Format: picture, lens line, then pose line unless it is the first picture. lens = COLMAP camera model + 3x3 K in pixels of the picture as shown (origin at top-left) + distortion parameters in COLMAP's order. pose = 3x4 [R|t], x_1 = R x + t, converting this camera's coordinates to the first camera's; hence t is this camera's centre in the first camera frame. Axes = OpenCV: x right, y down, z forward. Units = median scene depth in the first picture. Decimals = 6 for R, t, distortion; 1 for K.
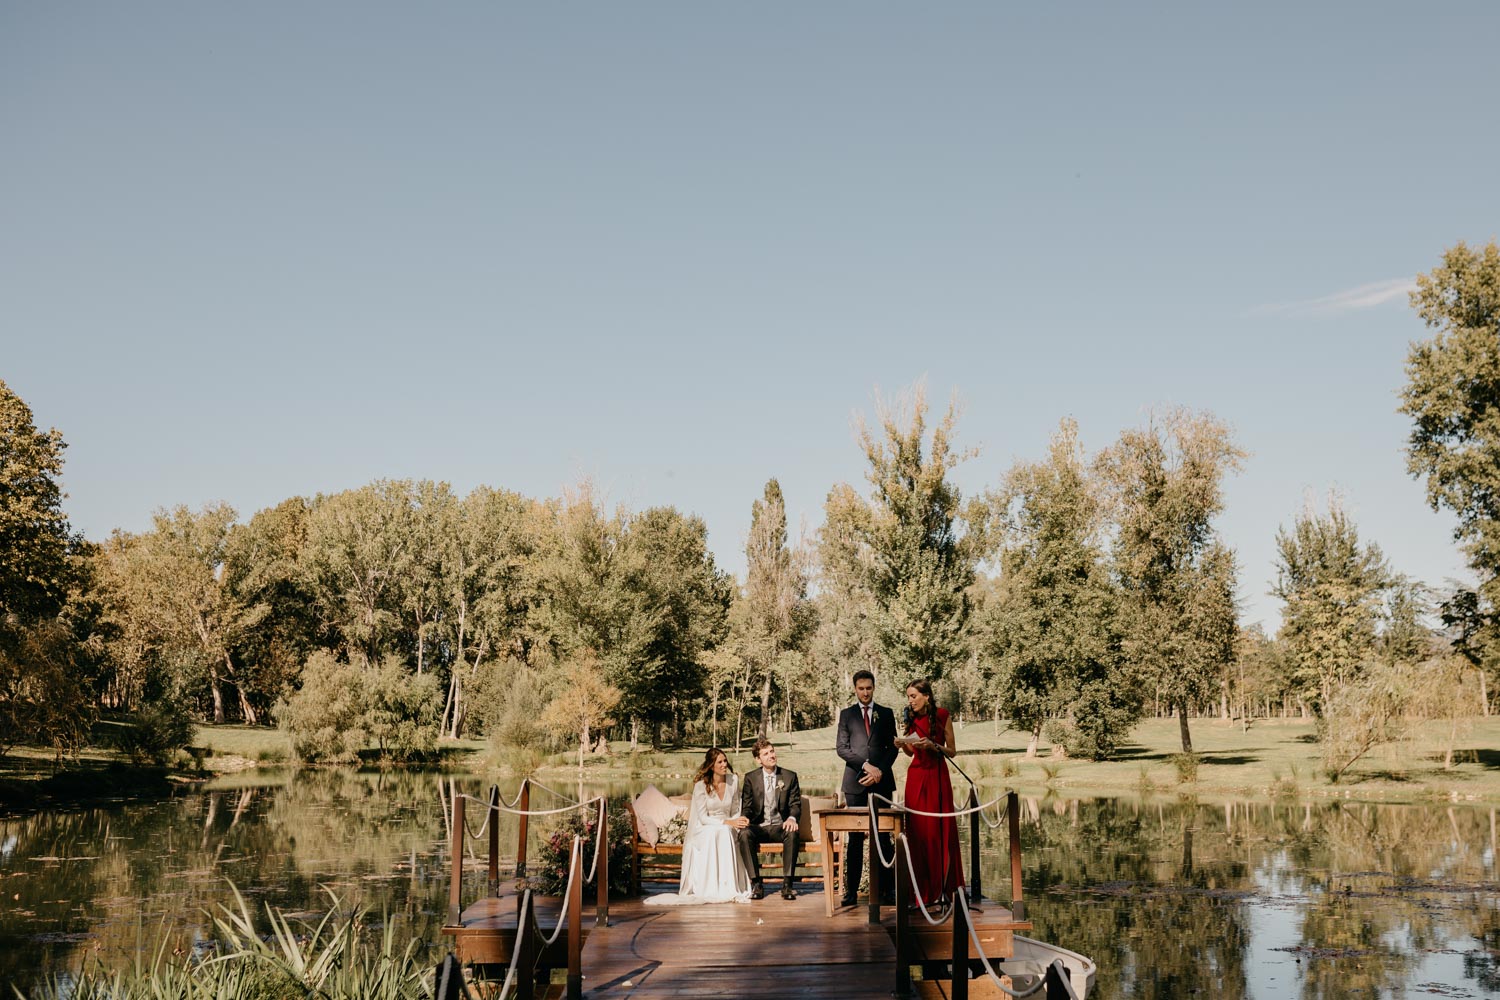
lens RADIAL K [[1557.7, 0, 855.1], [0, 1557.7, 464.3], [0, 0, 1]] dist [-0.038620, 0.000000]
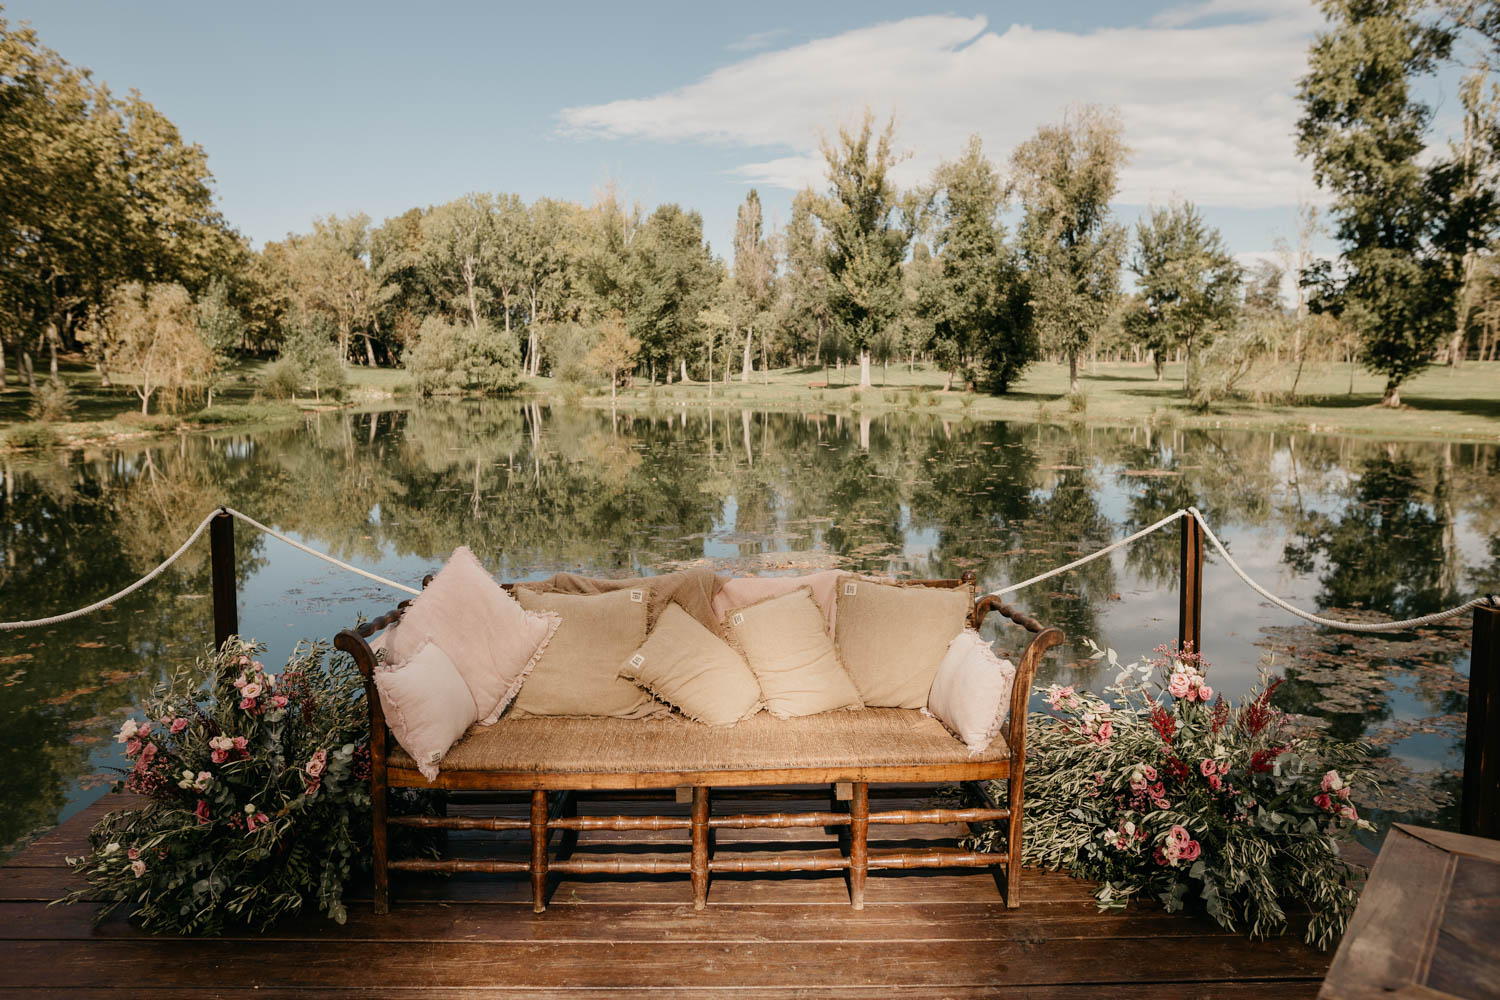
lens RADIAL K [[1072.1, 0, 736.3], [0, 1072.1, 499.6], [0, 0, 1]] dist [-0.044216, 0.004327]
pose [[0.997718, 0.007356, -0.067117, -0.003494], [0.012152, 0.958251, 0.285670, 0.010532], [0.066417, -0.285834, 0.955975, 0.065083]]
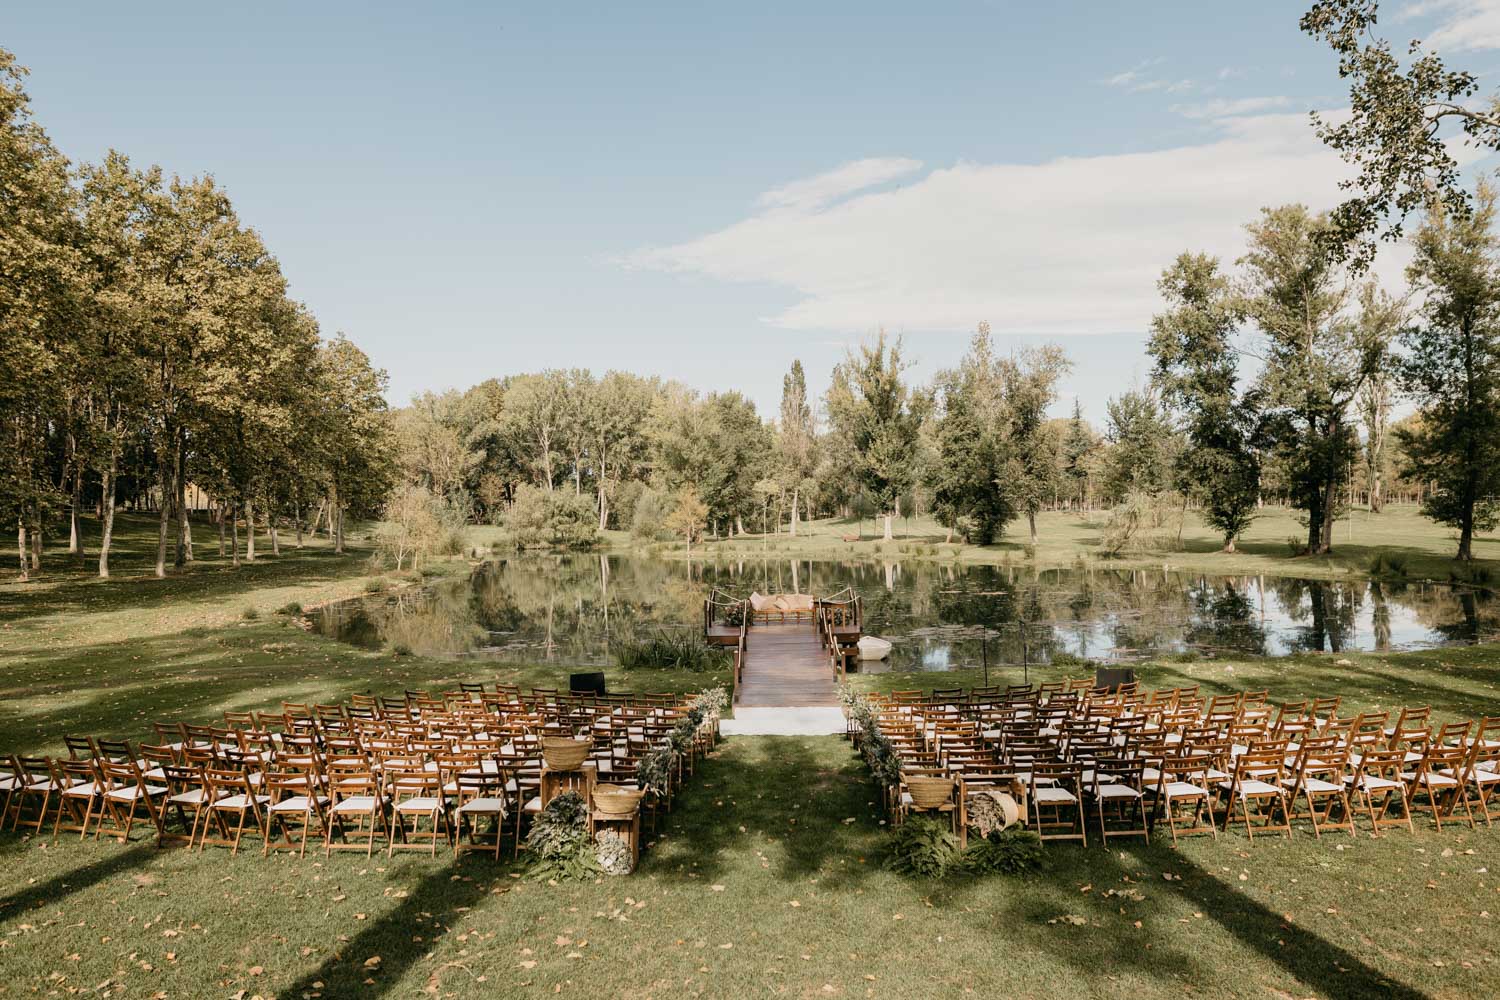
lens RADIAL K [[1072.1, 0, 759.3], [0, 1072.1, 504.4], [0, 0, 1]] dist [-0.044216, 0.004327]
pose [[0.995581, -0.019746, -0.091806, 0.011174], [0.034142, 0.986851, 0.157988, -0.037036], [0.087479, -0.160424, 0.983164, -0.138213]]
